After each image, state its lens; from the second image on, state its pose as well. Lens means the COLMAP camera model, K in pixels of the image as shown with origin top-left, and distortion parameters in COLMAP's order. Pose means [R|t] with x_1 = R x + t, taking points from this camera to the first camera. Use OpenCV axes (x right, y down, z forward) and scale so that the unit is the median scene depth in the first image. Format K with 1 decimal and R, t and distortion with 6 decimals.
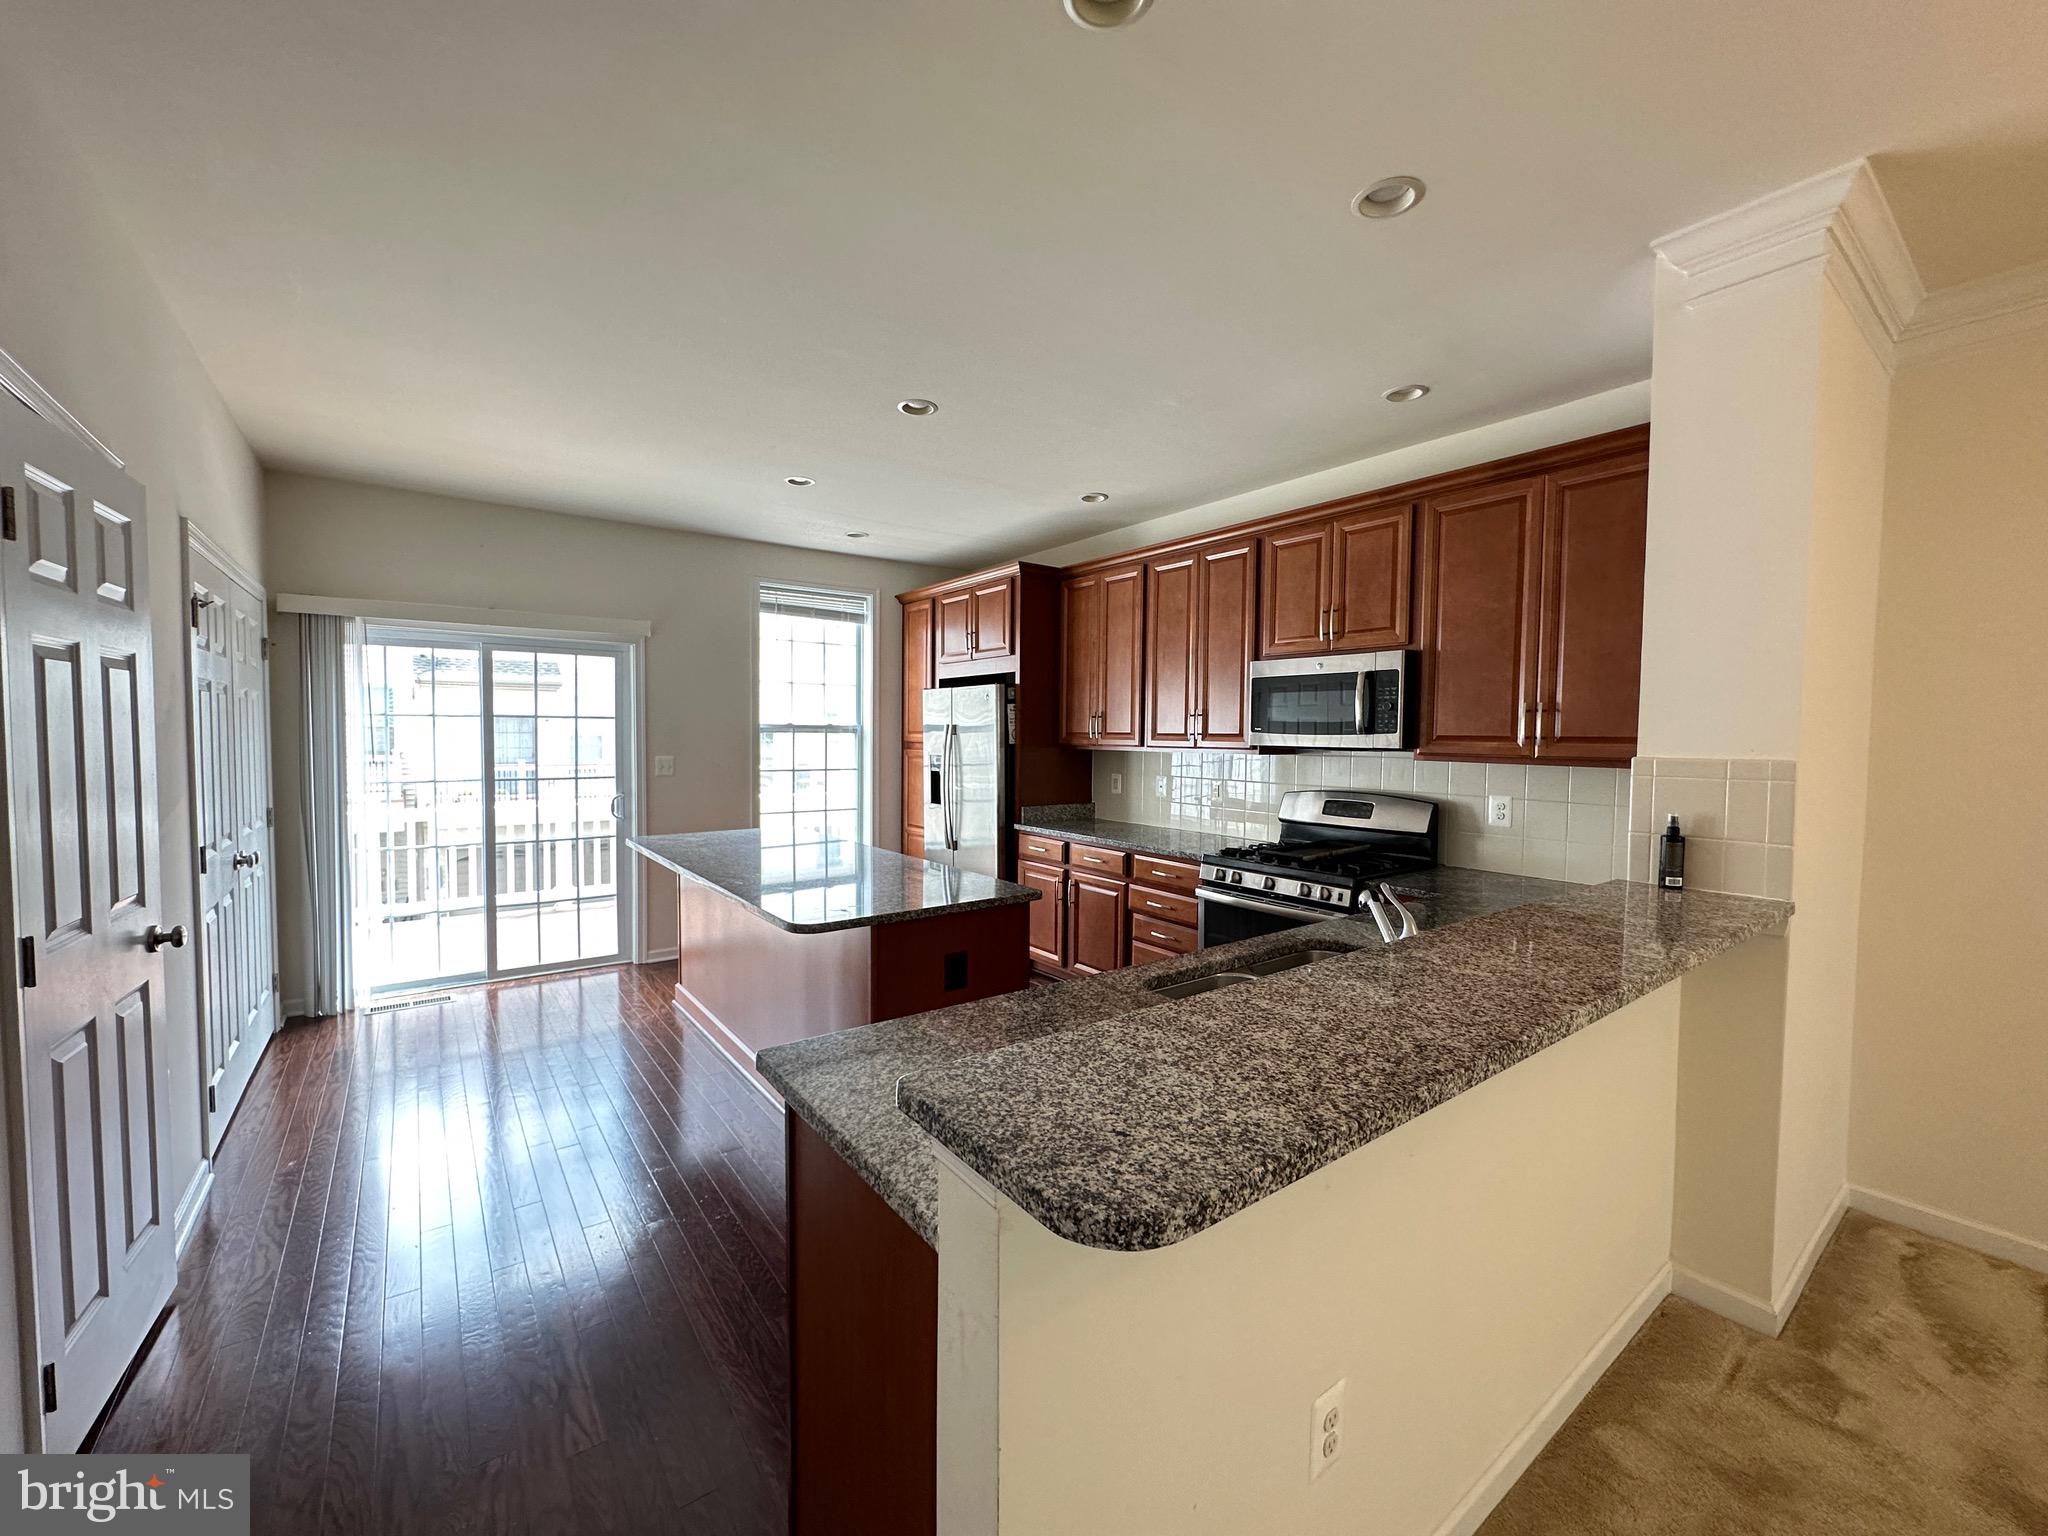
lens RADIAL K [[819.3, 0, 976.5], [0, 819.3, 759.8], [0, 0, 1]] dist [-0.001711, 0.000015]
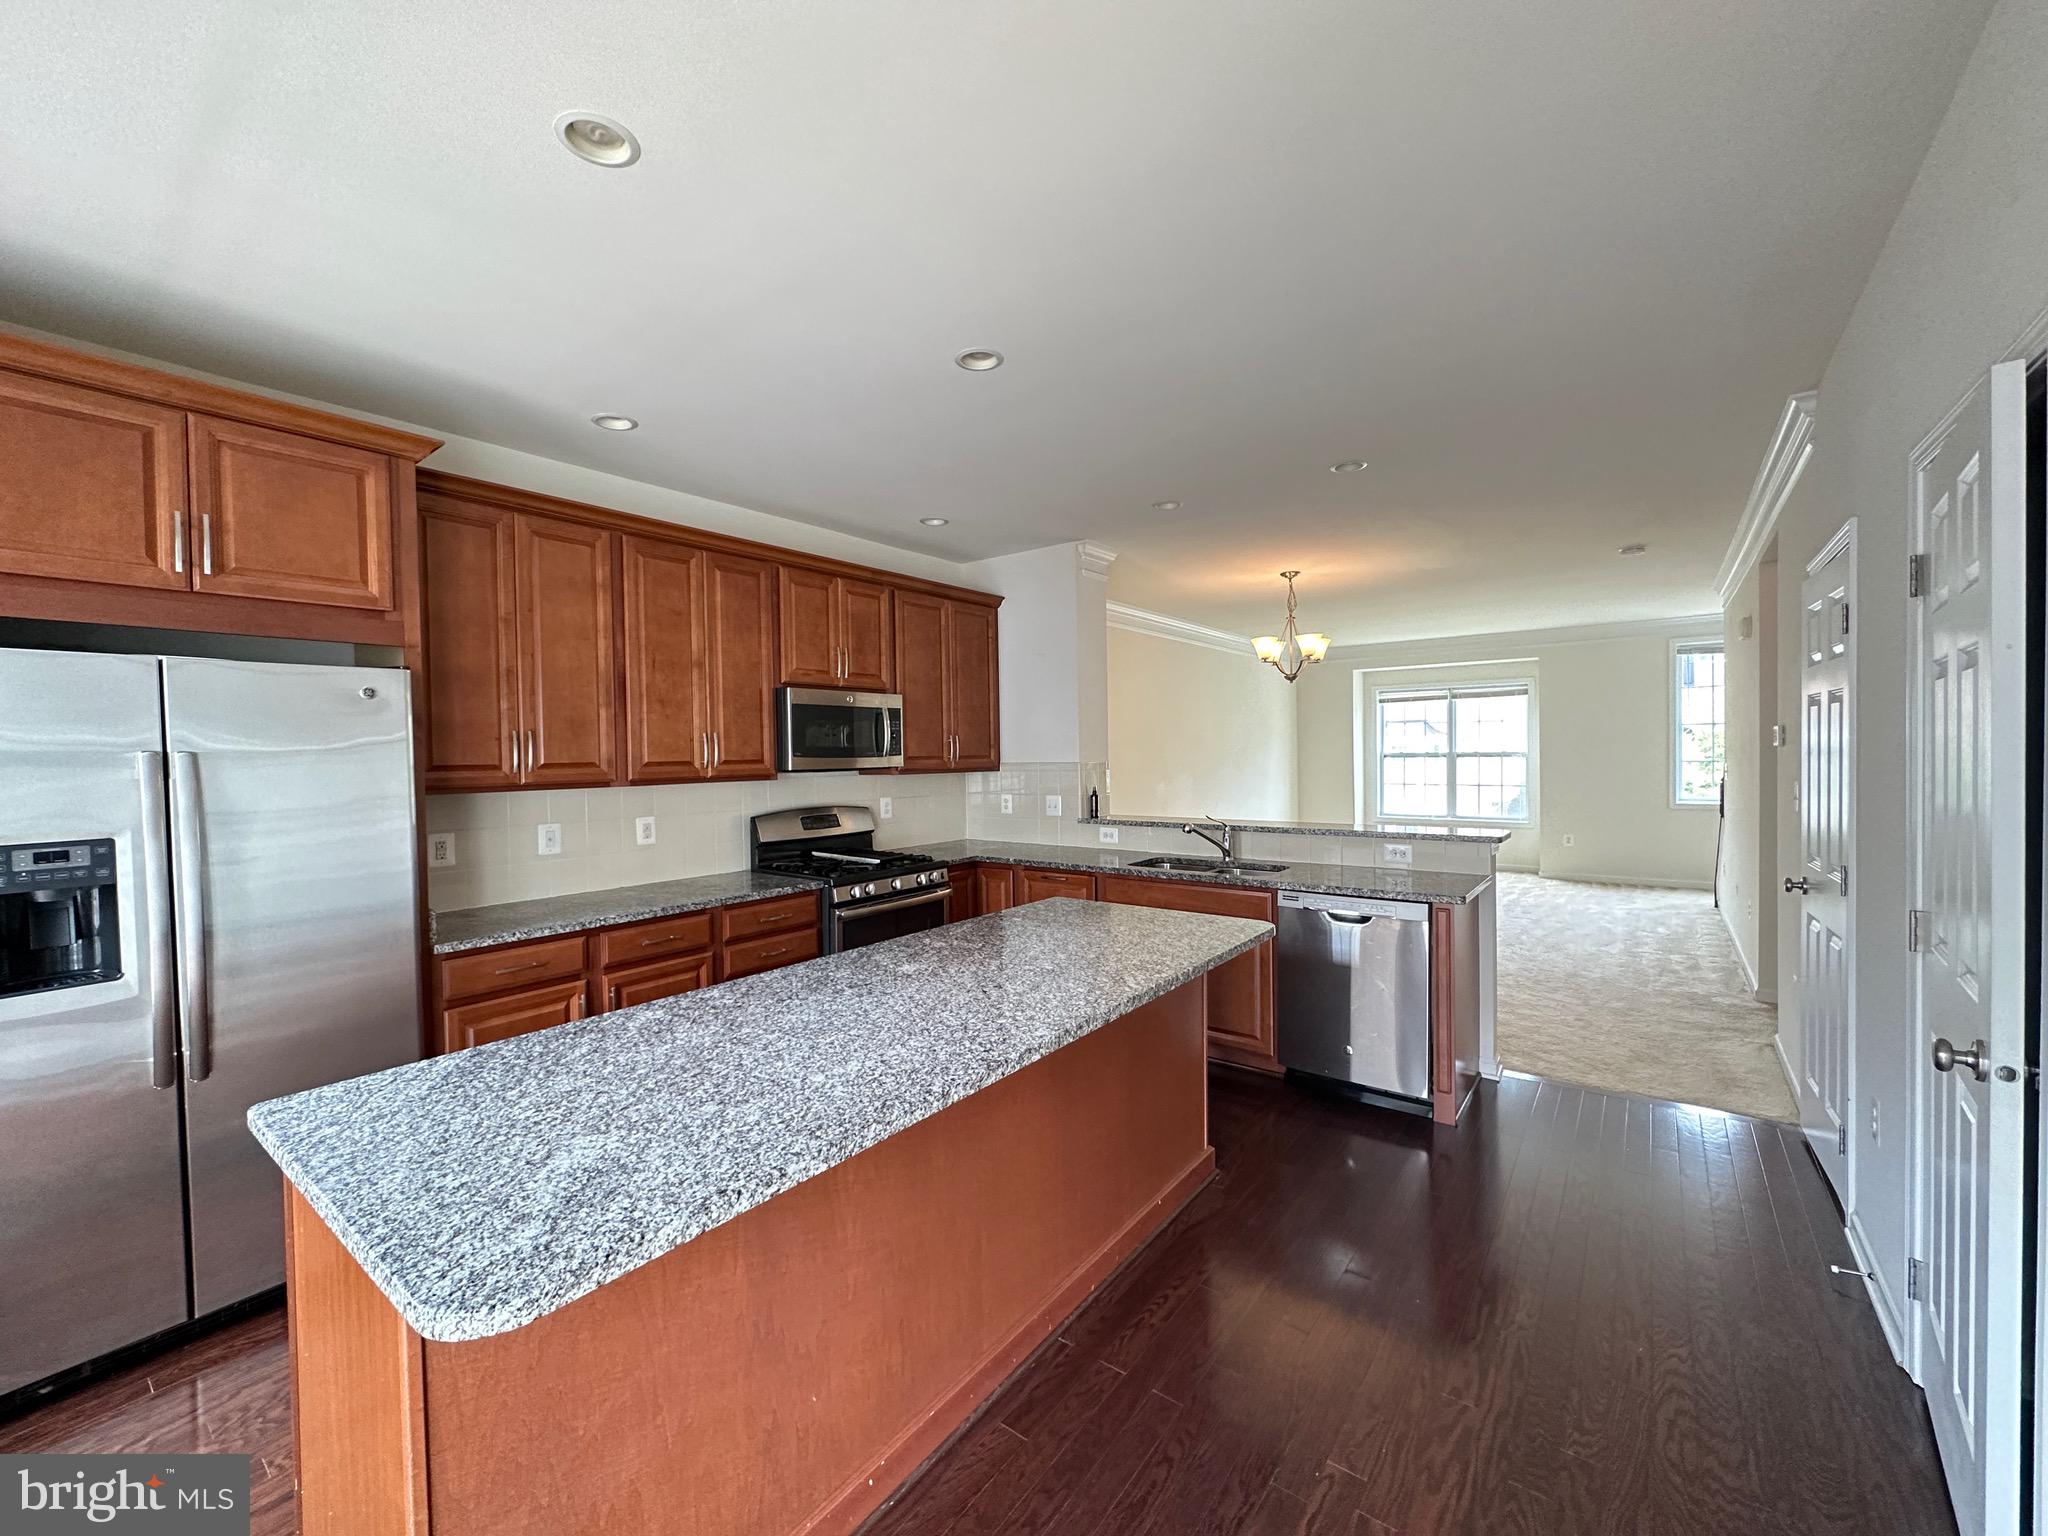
lens RADIAL K [[819.3, 0, 1024.3], [0, 819.3, 760.3], [0, 0, 1]] dist [-0.001711, 0.000015]
pose [[-0.297789, -0.006760, 0.954608, -0.809685], [0.048058, 0.998601, 0.022063, -0.042315], [-0.953421, 0.052447, -0.297048, 1.157290]]
